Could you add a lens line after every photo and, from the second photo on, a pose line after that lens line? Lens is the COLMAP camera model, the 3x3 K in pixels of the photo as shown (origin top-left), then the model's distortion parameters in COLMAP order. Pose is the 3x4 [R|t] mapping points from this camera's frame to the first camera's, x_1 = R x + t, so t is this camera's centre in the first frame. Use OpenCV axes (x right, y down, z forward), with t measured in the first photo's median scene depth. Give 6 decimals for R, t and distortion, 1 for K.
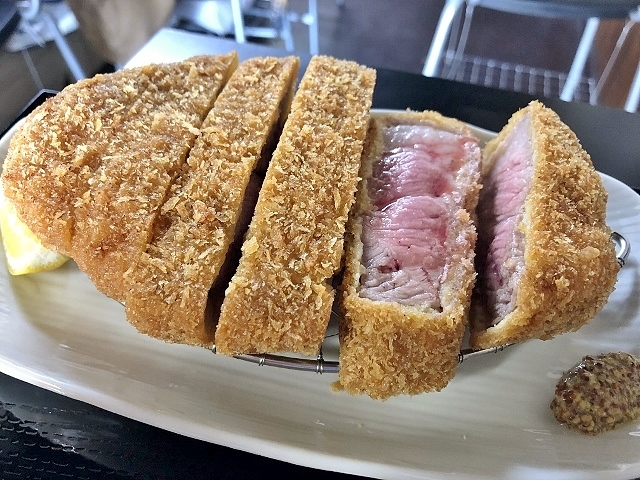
lens RADIAL K [[529.6, 0, 320.0], [0, 529.6, 240.0], [0, 0, 1]] dist [0.035375, -0.002299]
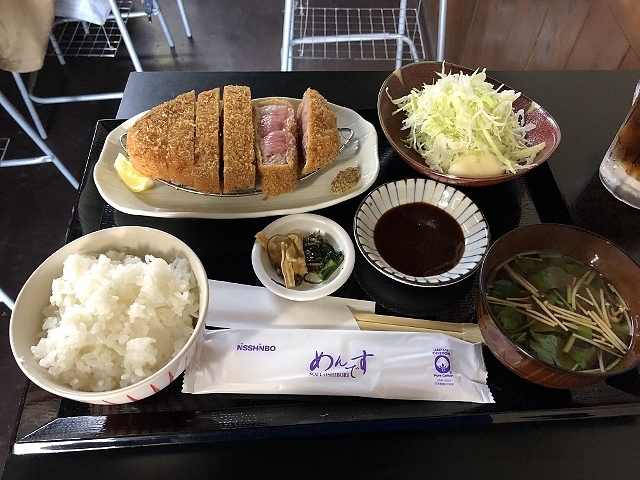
lens RADIAL K [[529.6, 0, 320.0], [0, 529.6, 240.0], [0, 0, 1]] dist [0.035375, -0.002299]
pose [[0.958257, -0.244702, 0.147866, -0.162337], [0.228347, 0.966252, 0.119223, 0.212431], [-0.172050, -0.080482, 0.981795, -2.042586]]
